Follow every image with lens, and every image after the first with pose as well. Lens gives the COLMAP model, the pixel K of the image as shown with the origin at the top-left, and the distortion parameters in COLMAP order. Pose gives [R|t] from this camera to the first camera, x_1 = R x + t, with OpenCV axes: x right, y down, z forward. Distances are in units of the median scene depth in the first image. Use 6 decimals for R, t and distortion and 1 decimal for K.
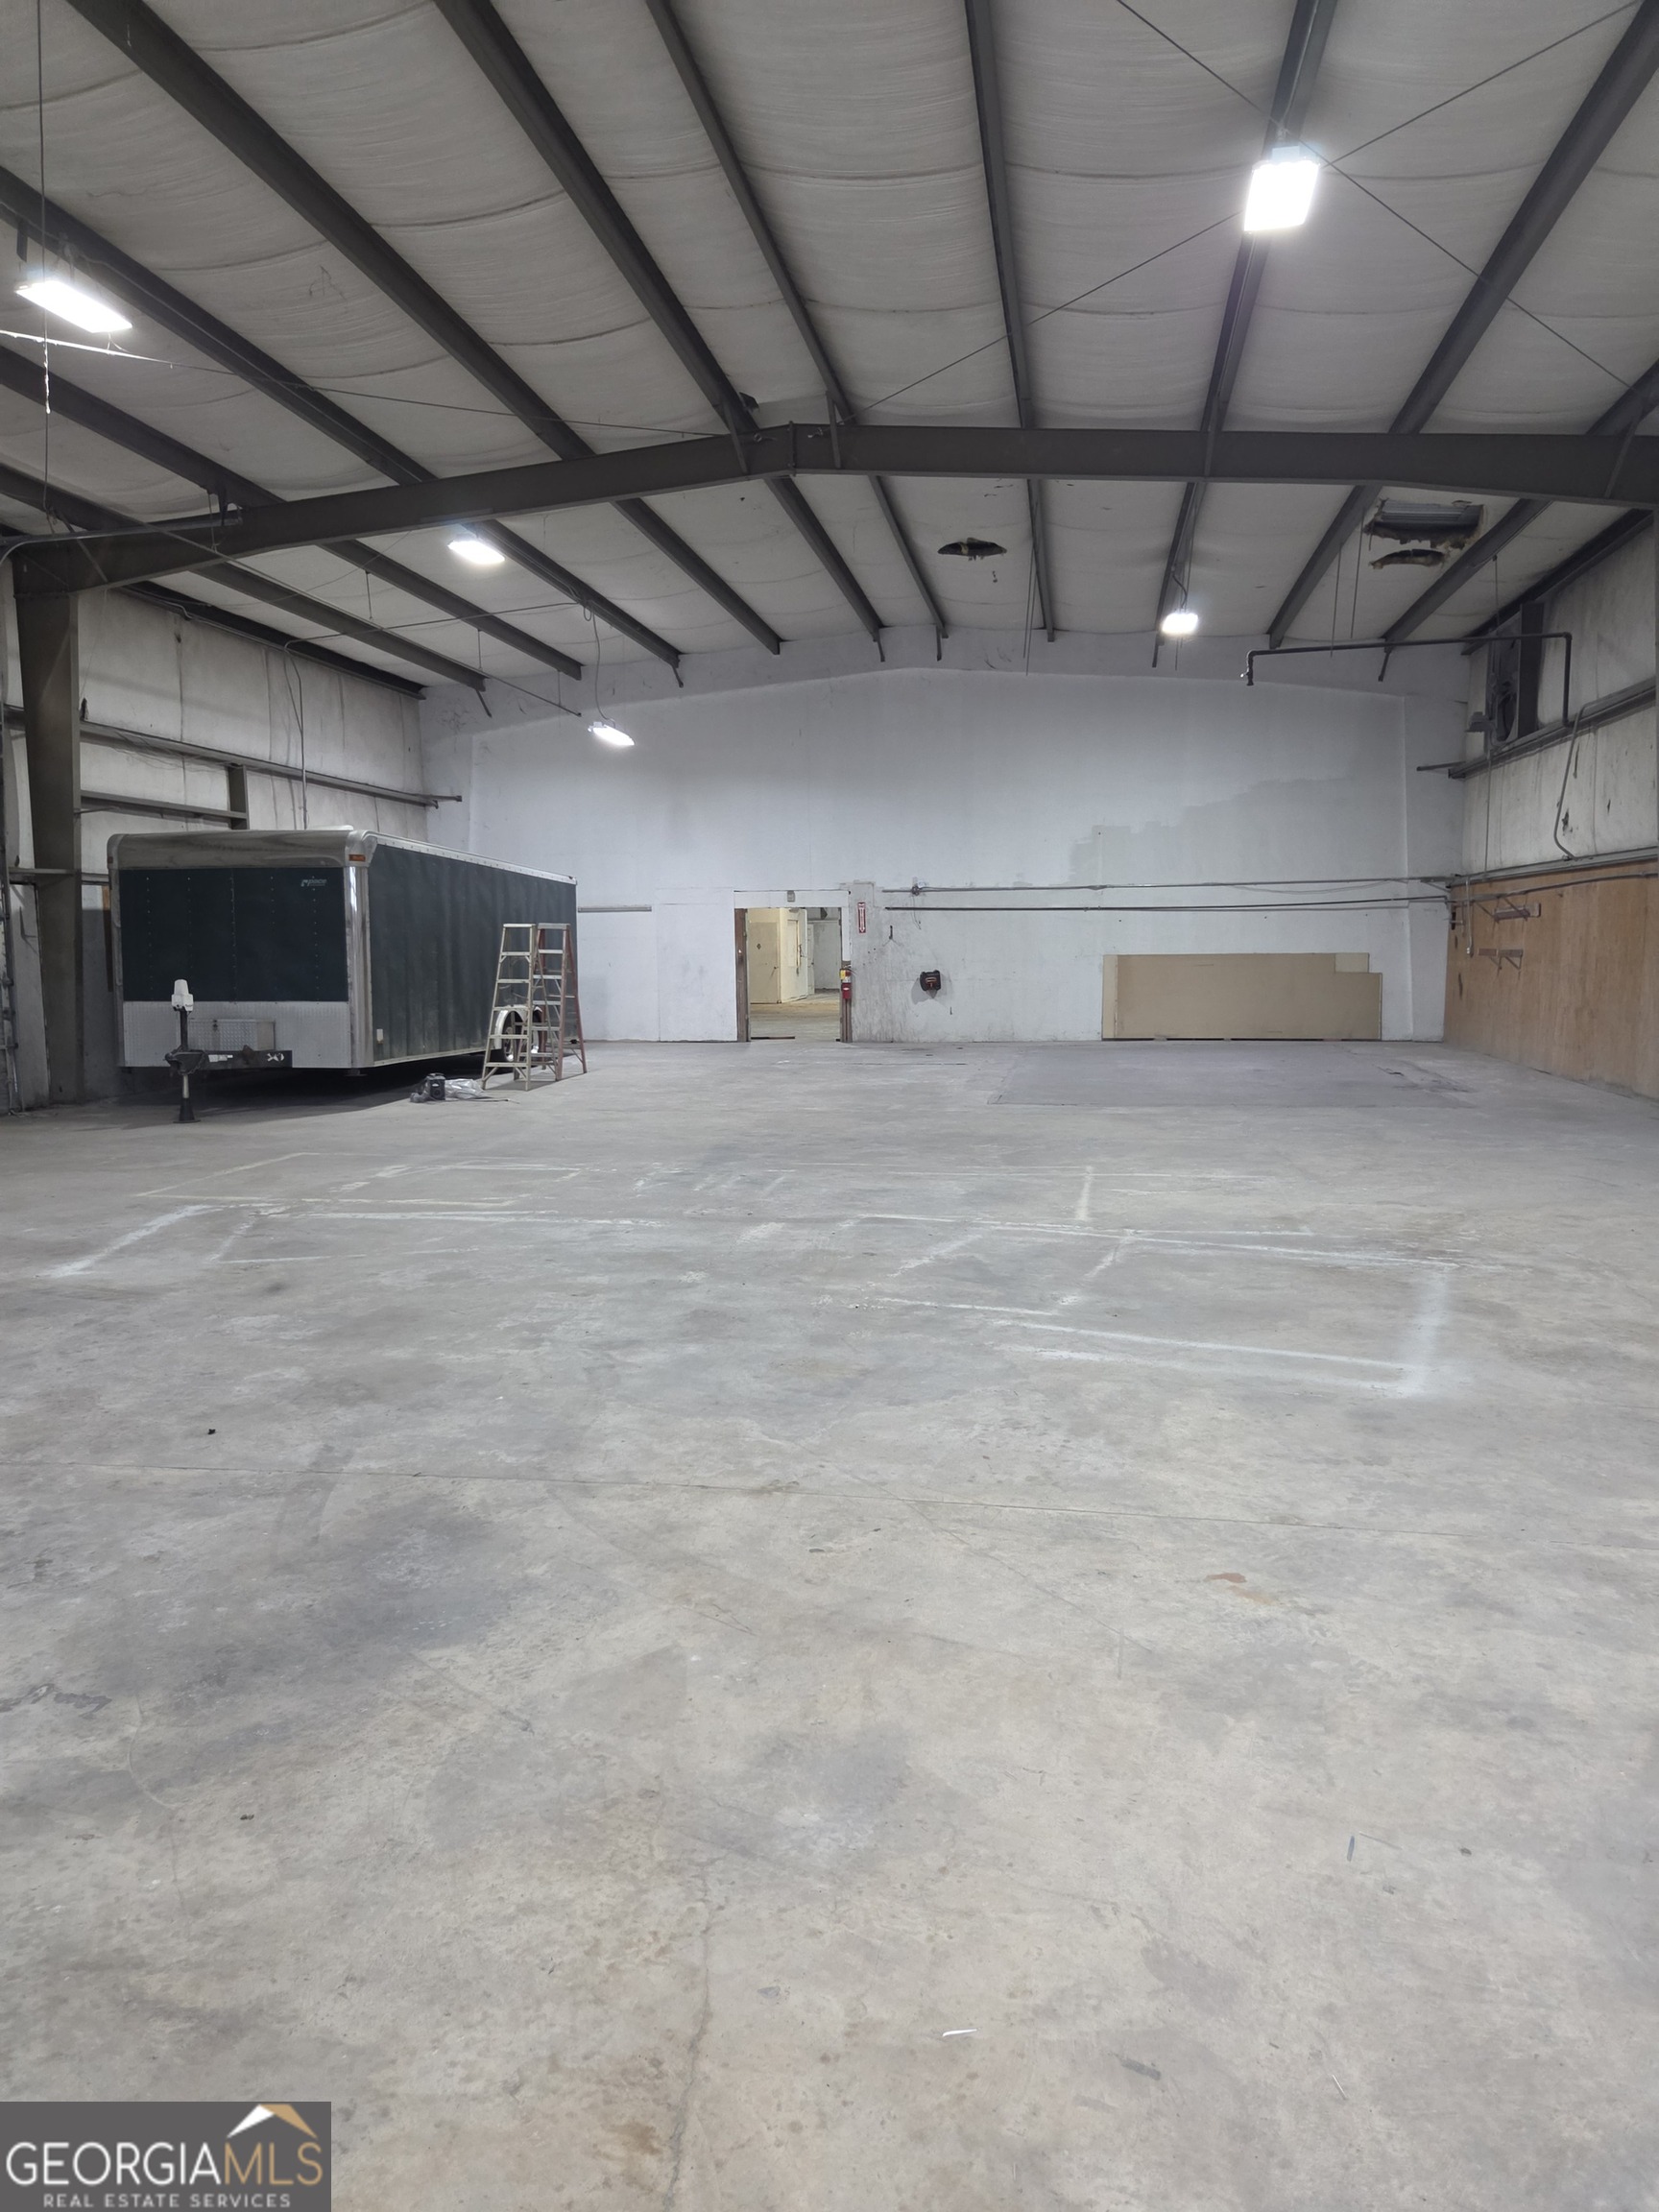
lens RADIAL K [[1484.7, 0, 833.6], [0, 1484.7, 1113.0], [0, 0, 1]] dist [0.051275, -0.044038]
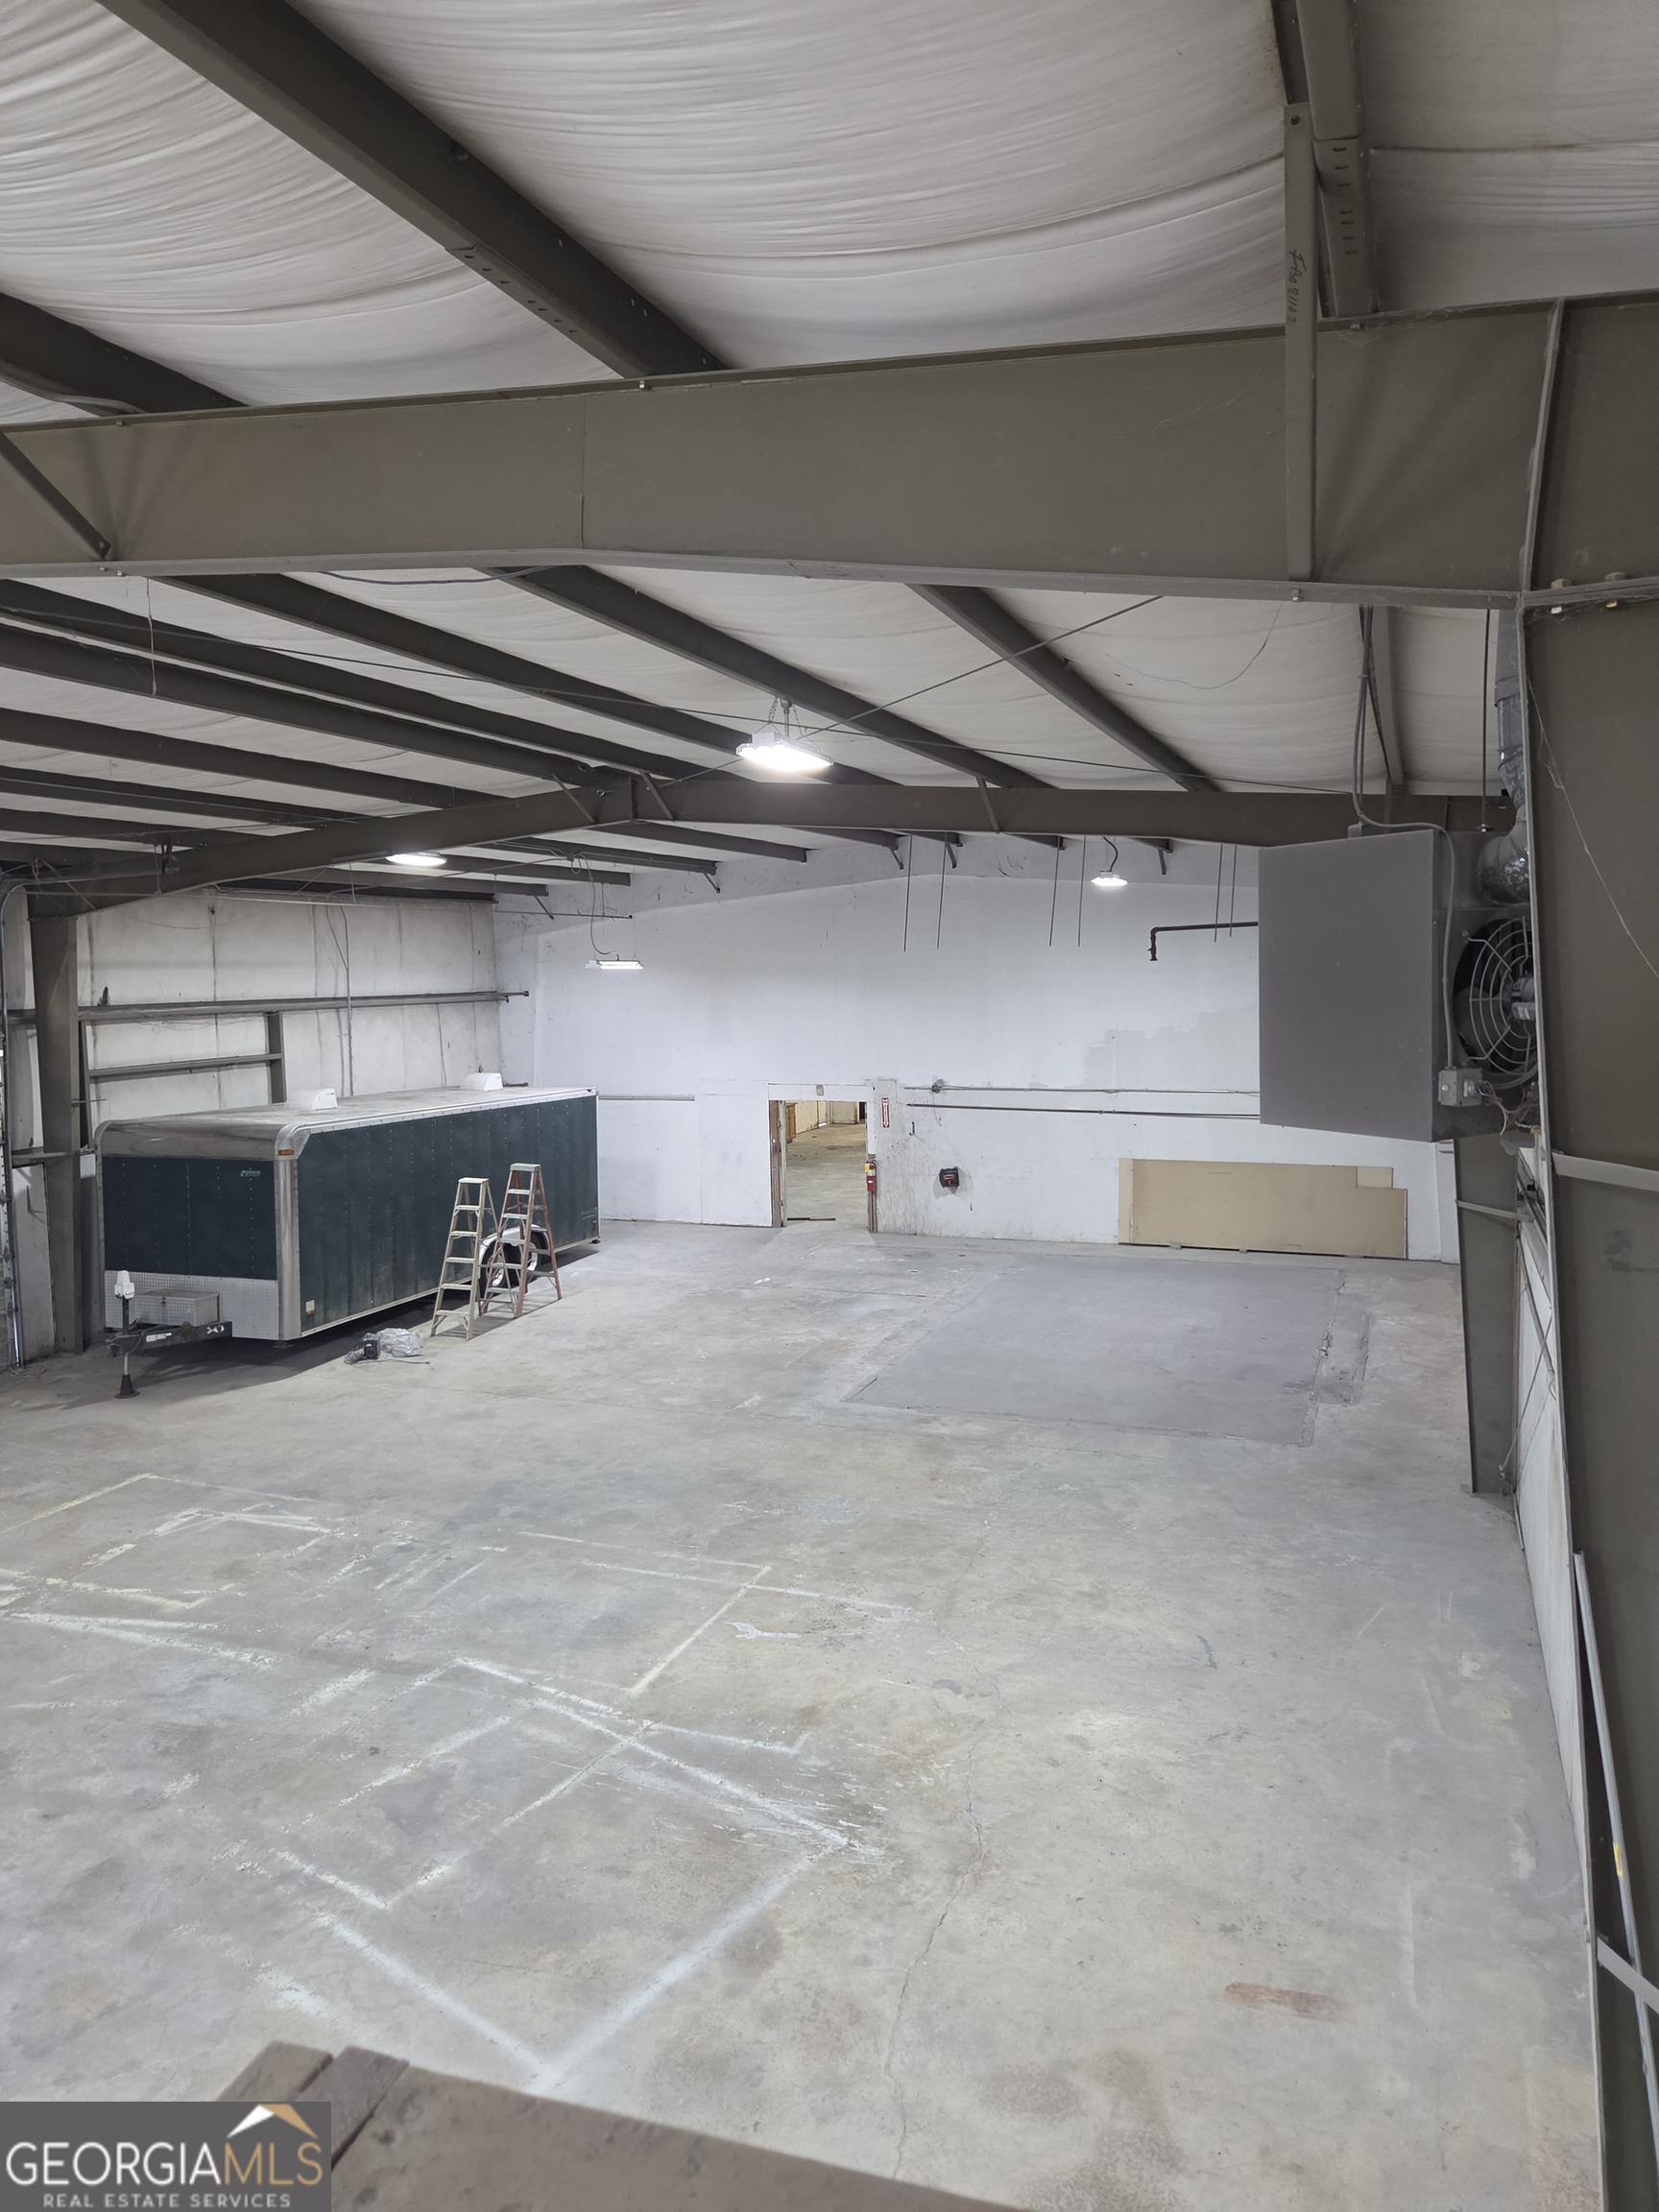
lens RADIAL K [[1484.7, 0, 835.1], [0, 1484.7, 1102.4], [0, 0, 1]] dist [0.051275, -0.044038]
pose [[0.980786, 0.008101, -0.194917, 0.239826], [-0.012400, 0.999706, -0.020847, -0.152832], [0.194690, 0.022864, 0.980598, -0.008275]]
